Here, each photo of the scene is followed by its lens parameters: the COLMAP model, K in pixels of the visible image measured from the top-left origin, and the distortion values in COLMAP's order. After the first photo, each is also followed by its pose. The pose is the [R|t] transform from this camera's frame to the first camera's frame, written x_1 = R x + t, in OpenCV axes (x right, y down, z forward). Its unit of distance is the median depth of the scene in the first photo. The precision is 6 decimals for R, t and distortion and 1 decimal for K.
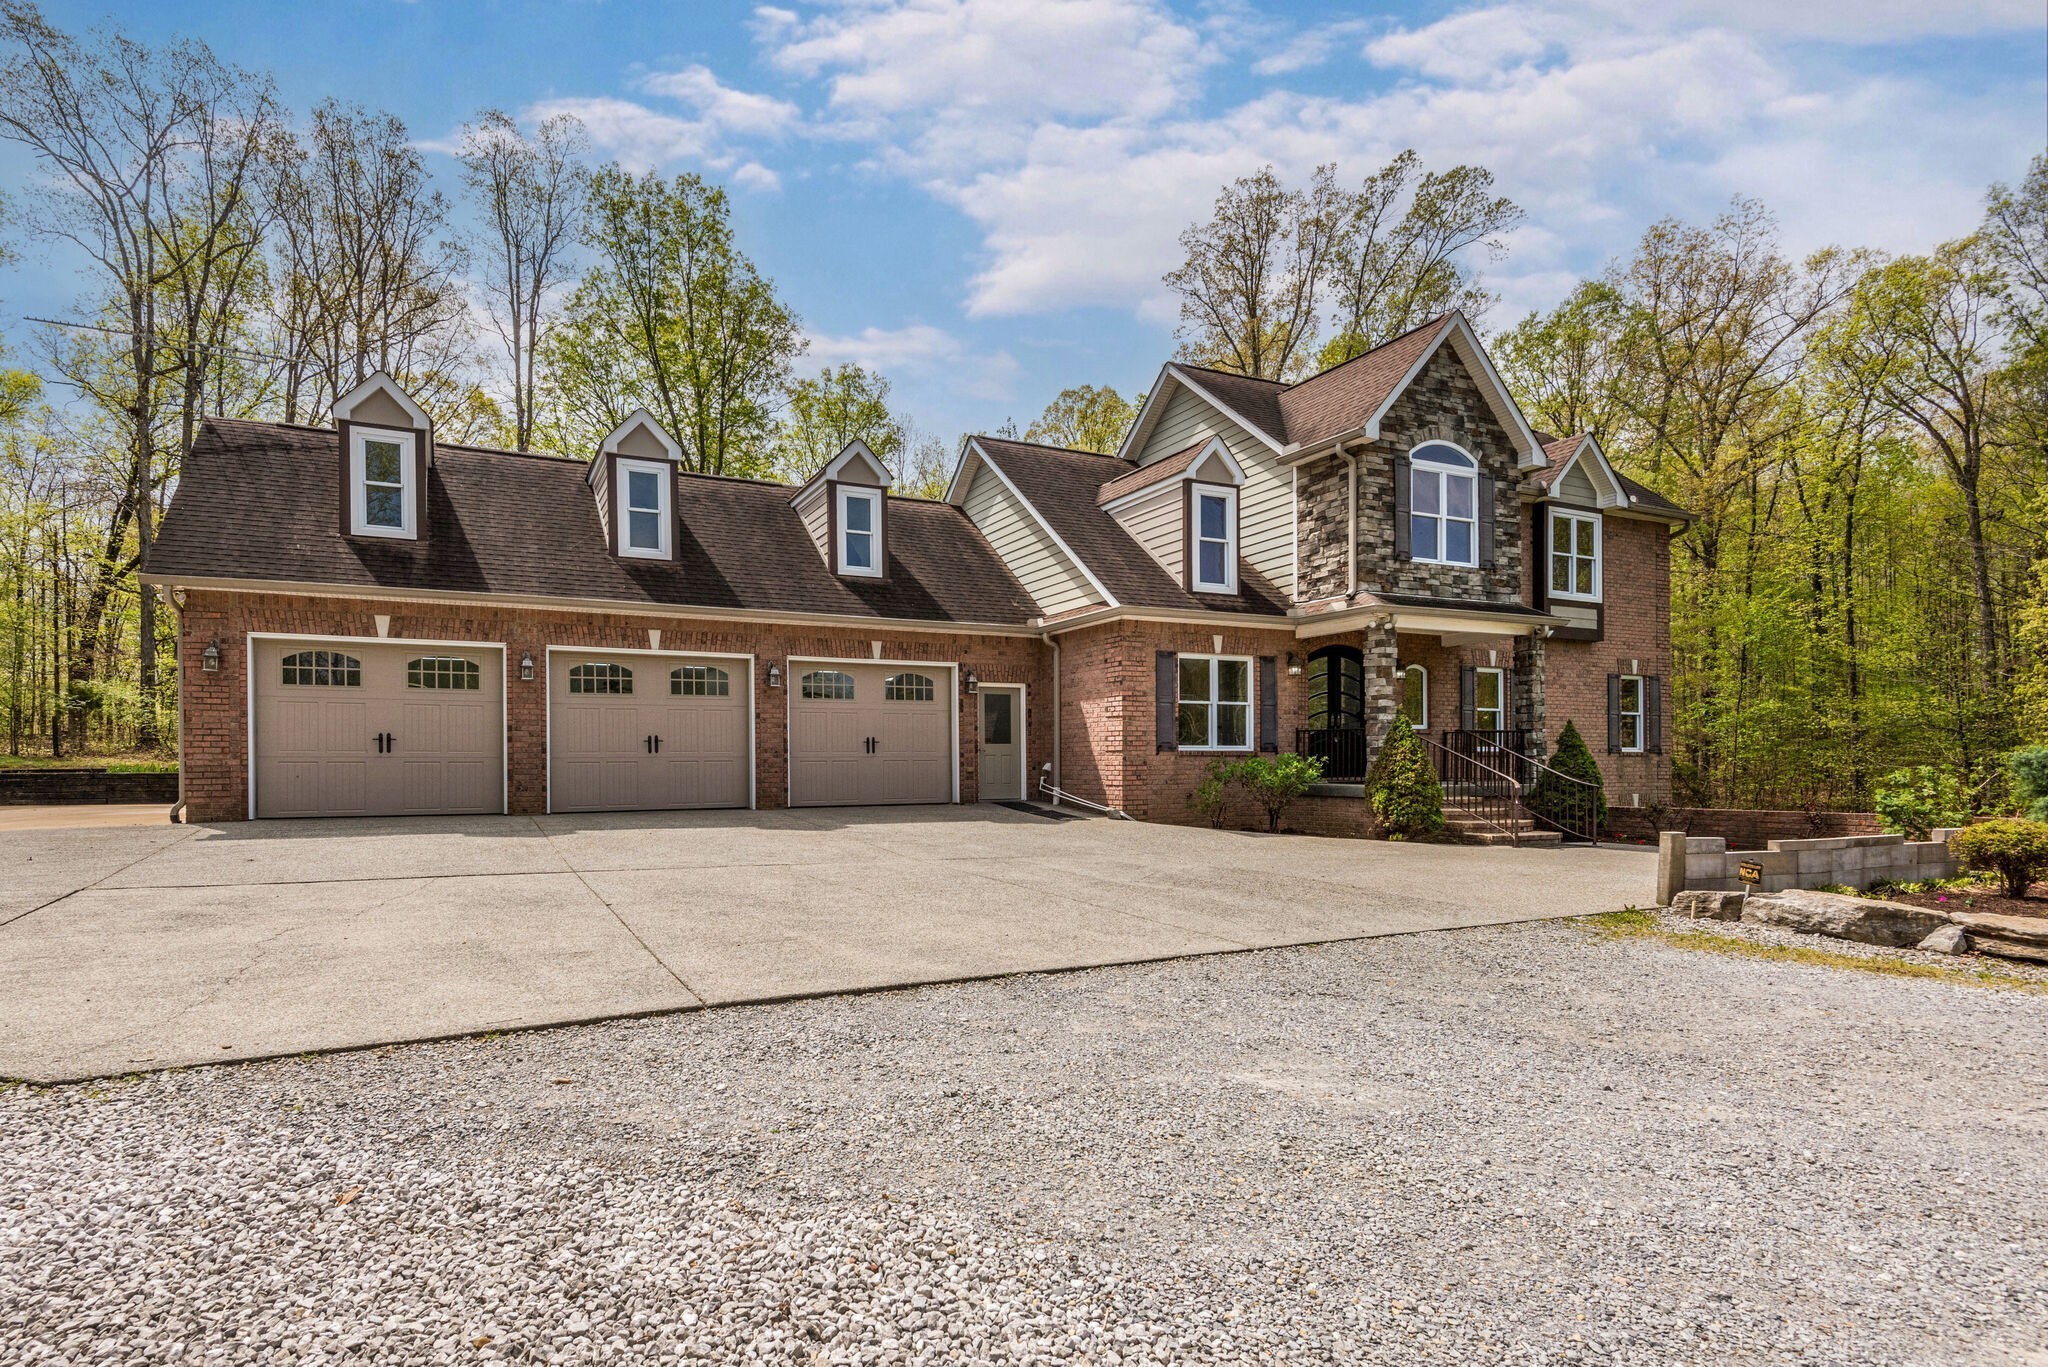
lens RADIAL K [[1035.7, 0, 919.6], [0, 1035.7, 772.0], [0, 0, 1]] dist [0.023869, -0.002399]
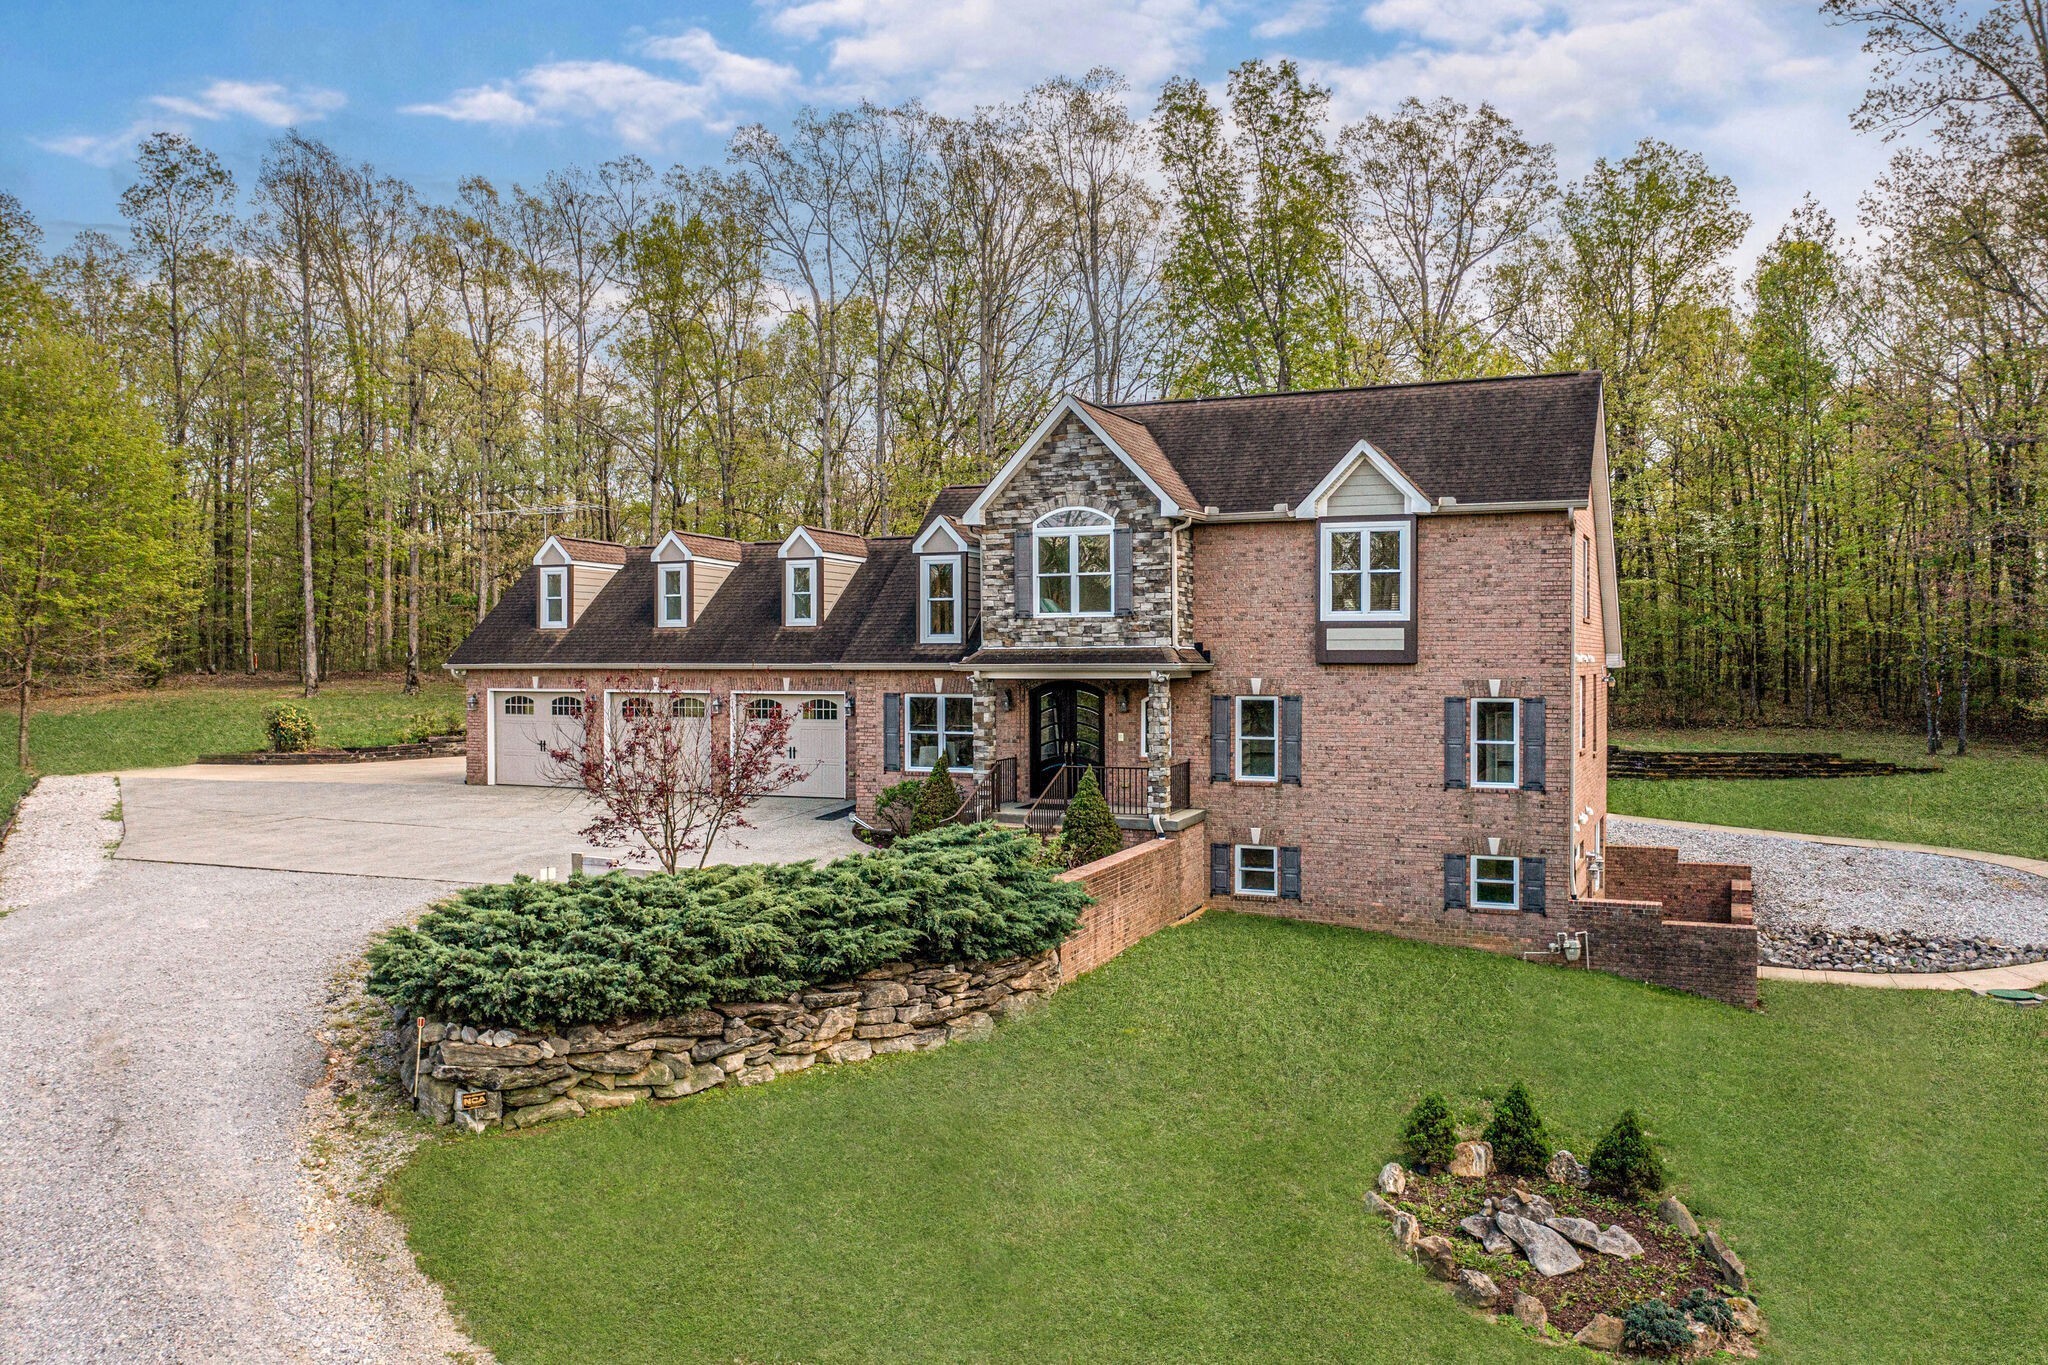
lens RADIAL K [[1642.8, 0, 1021.2], [0, 1642.8, 667.8], [0, 0, 1]] dist [-0.028505, 0.023380]
pose [[0.661976, 0.010983, -0.749444, 1.802524], [-0.003281, 0.999926, 0.011756, -0.166493], [0.749517, -0.005323, 0.661963, -0.209632]]
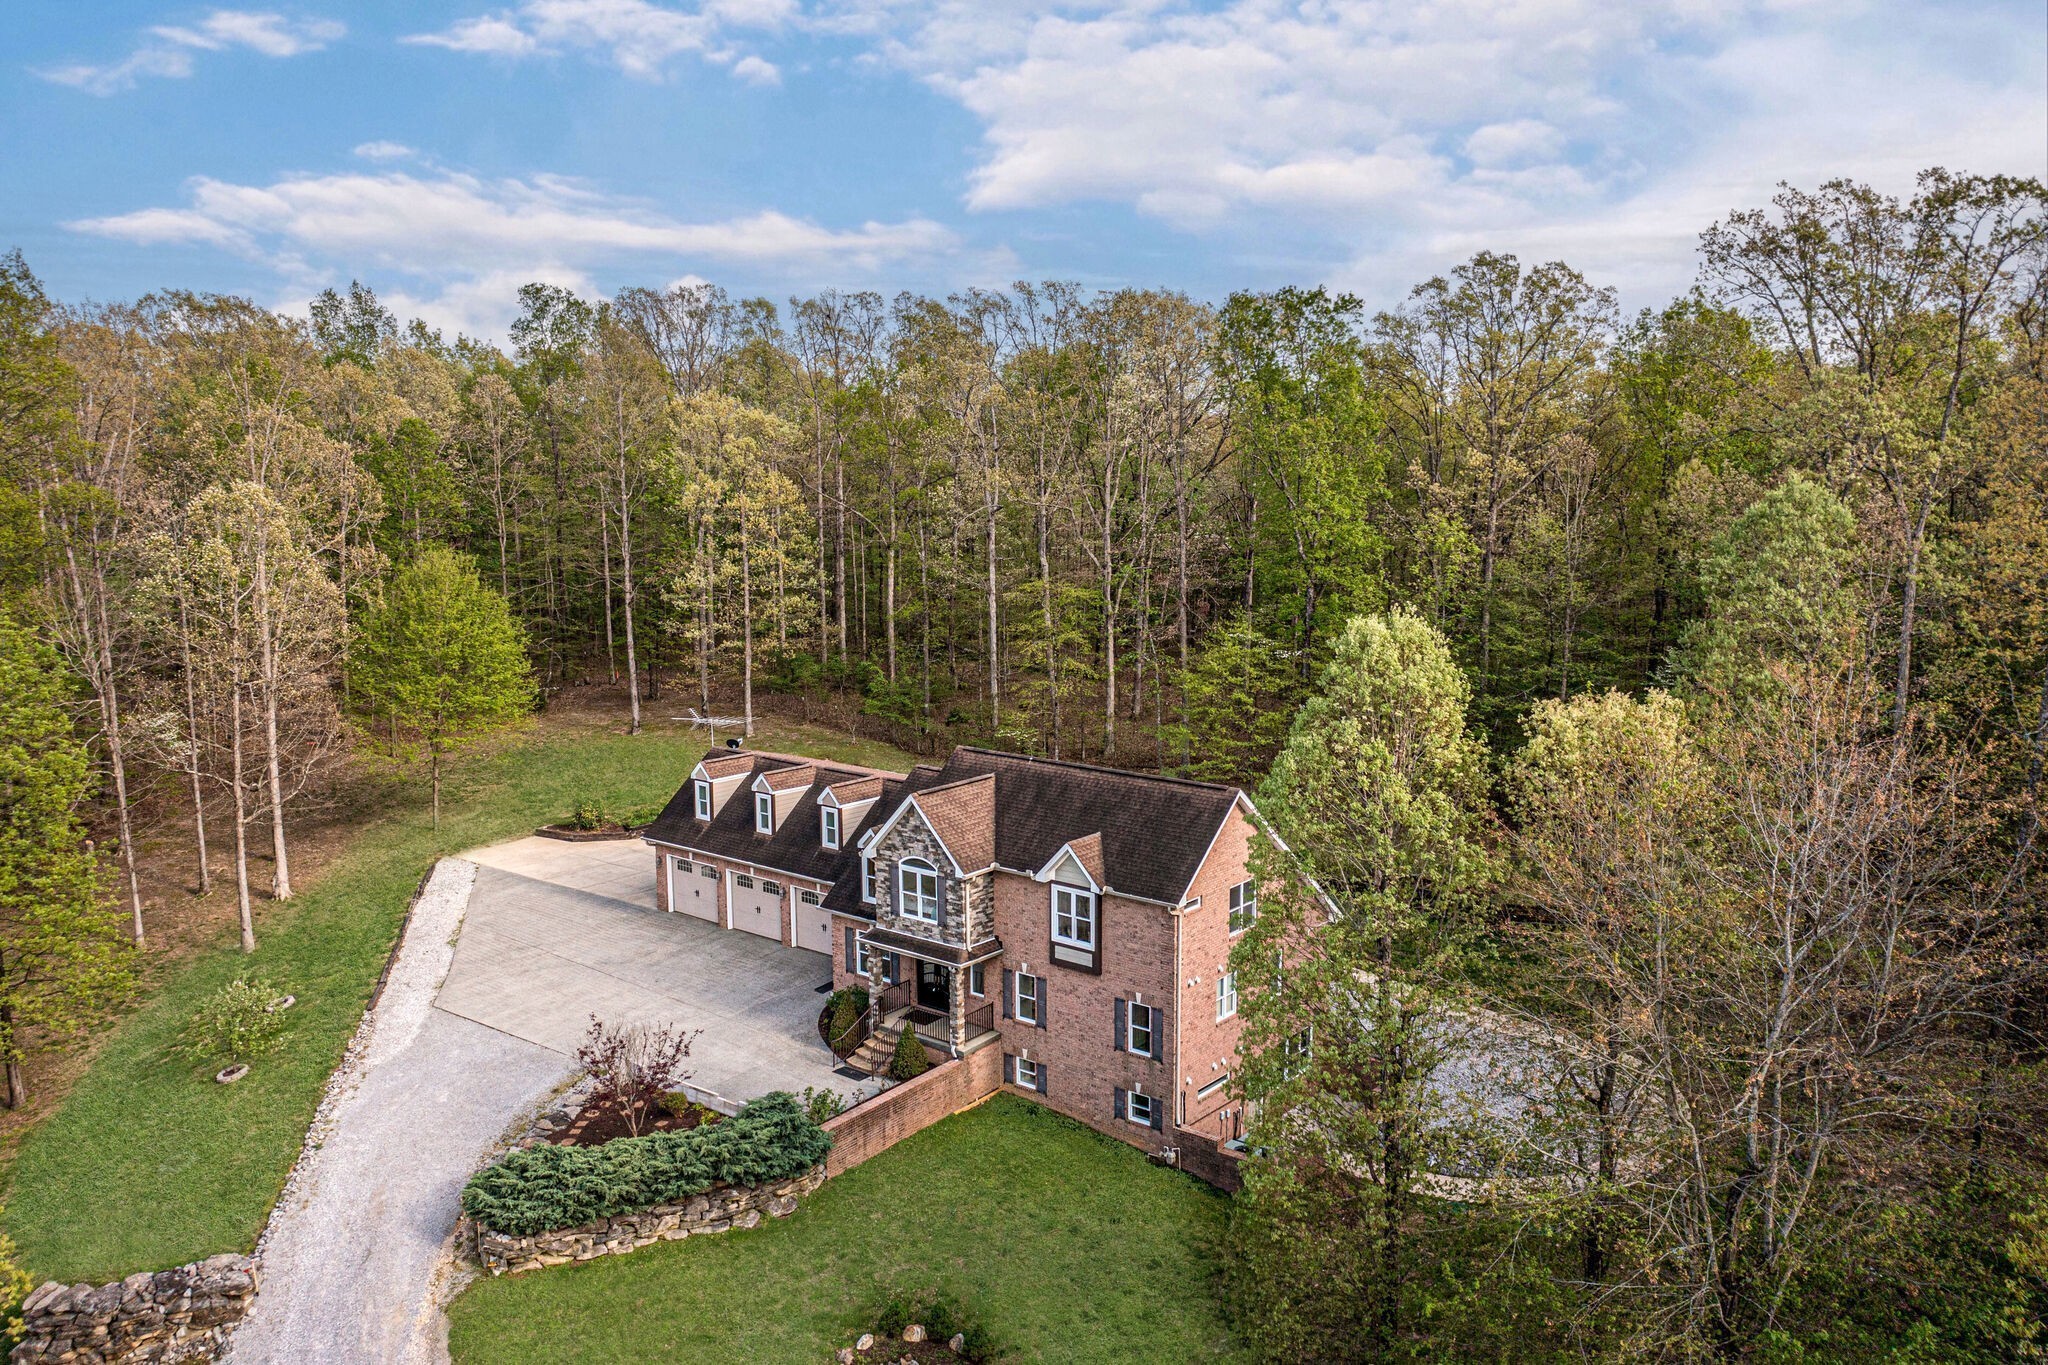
lens RADIAL K [[1642.8, 0, 1022.3], [0, 1642.8, 670.4], [0, 0, 1]] dist [-0.028505, 0.023380]
pose [[0.436976, 0.137226, -0.888944, 3.191119], [0.004526, 0.987946, 0.154734, -1.114006], [0.899462, -0.071638, 0.431088, -0.080308]]
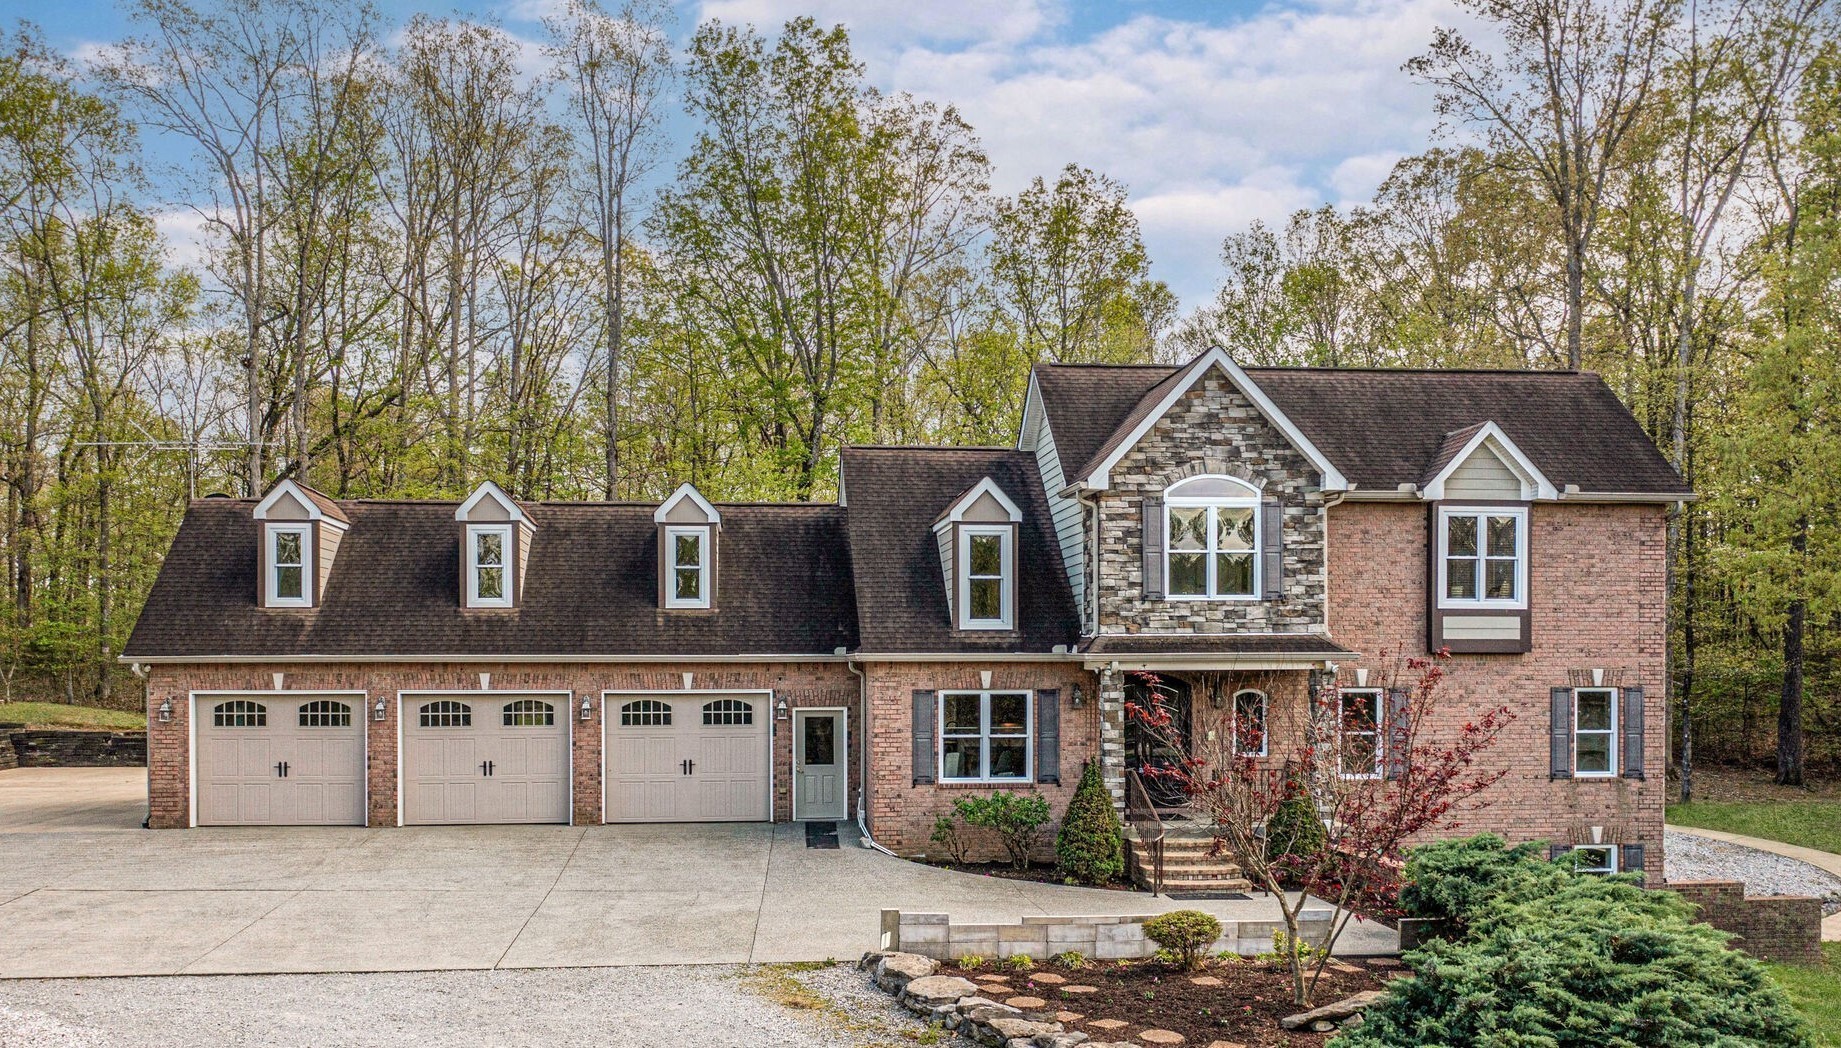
lens RADIAL K [[1639.2, 0, 889.8], [0, 1639.2, 668.9], [0, 0, 1]] dist [-0.015823, 0.001149]
pose [[0.943074, 0.008030, -0.332485, 0.736758], [-0.005628, 0.999951, 0.008186, -0.146298], [0.332534, -0.005849, 0.943073, -0.562500]]
